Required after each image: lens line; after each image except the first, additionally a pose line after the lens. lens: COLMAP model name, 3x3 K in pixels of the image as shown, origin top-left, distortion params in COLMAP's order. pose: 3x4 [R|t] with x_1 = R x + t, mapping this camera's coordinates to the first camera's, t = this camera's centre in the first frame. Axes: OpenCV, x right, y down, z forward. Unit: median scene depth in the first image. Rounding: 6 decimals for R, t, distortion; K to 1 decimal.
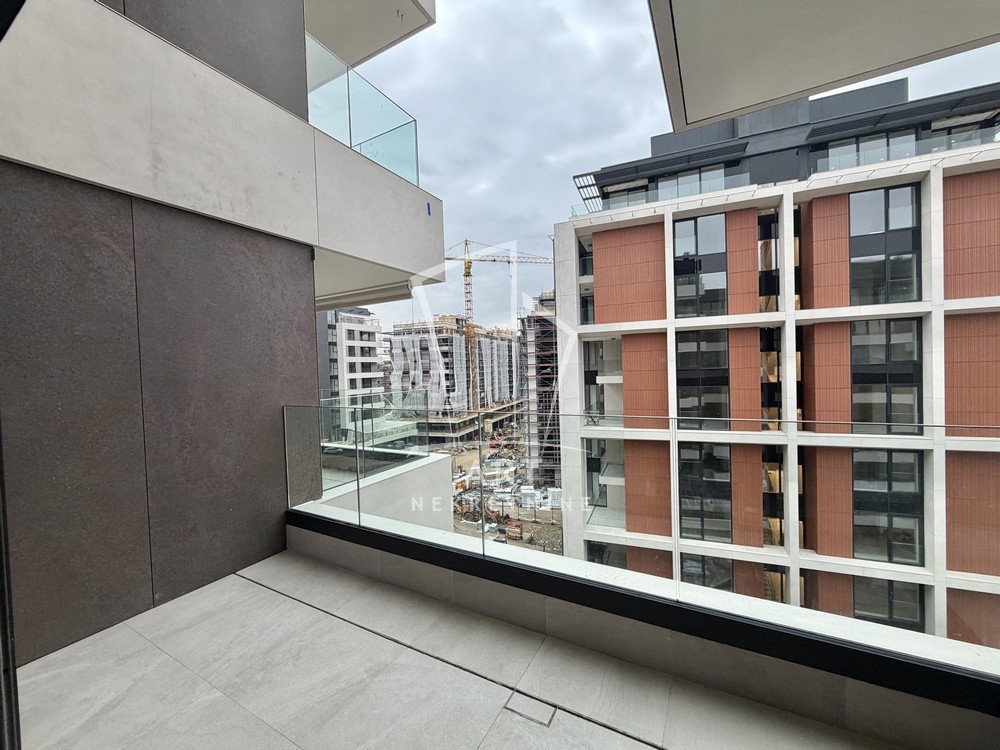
lens RADIAL K [[397.8, 0, 497.4], [0, 397.8, 374.0], [0, 0, 1]] dist [-0.001829, -0.000263]
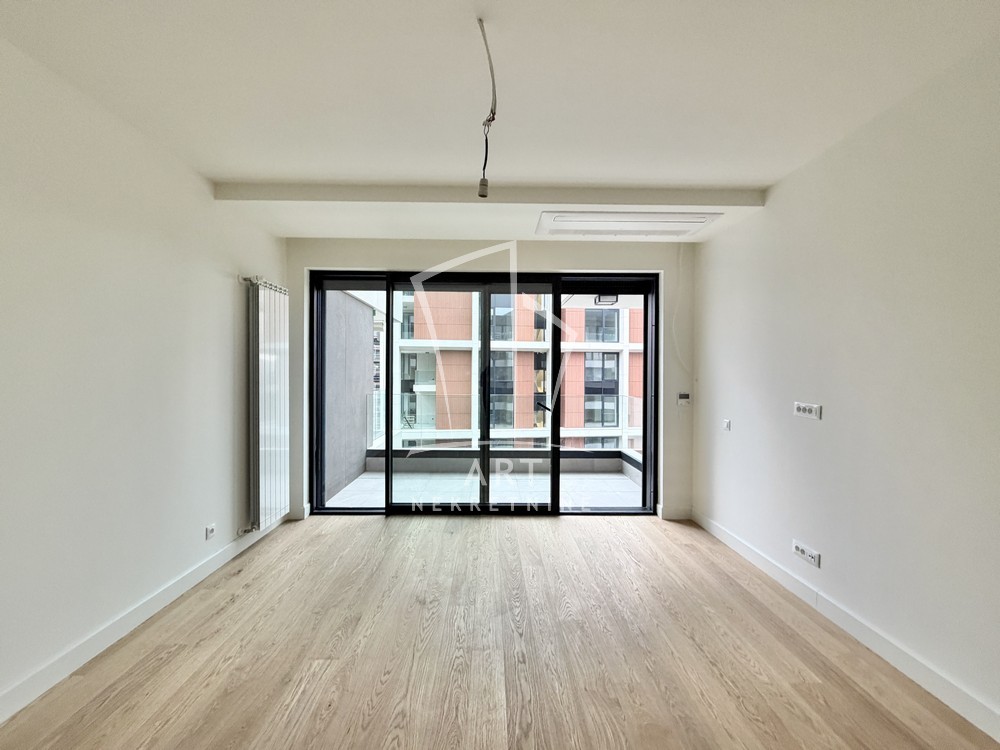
lens RADIAL K [[397.8, 0, 500.4], [0, 397.8, 376.4], [0, 0, 1]] dist [-0.001829, -0.000263]
pose [[0.865110, 0.034663, 0.500384, -0.110871], [-0.021491, 0.999255, -0.032065, 0.012739], [-0.501122, 0.016986, 0.865210, -0.113432]]
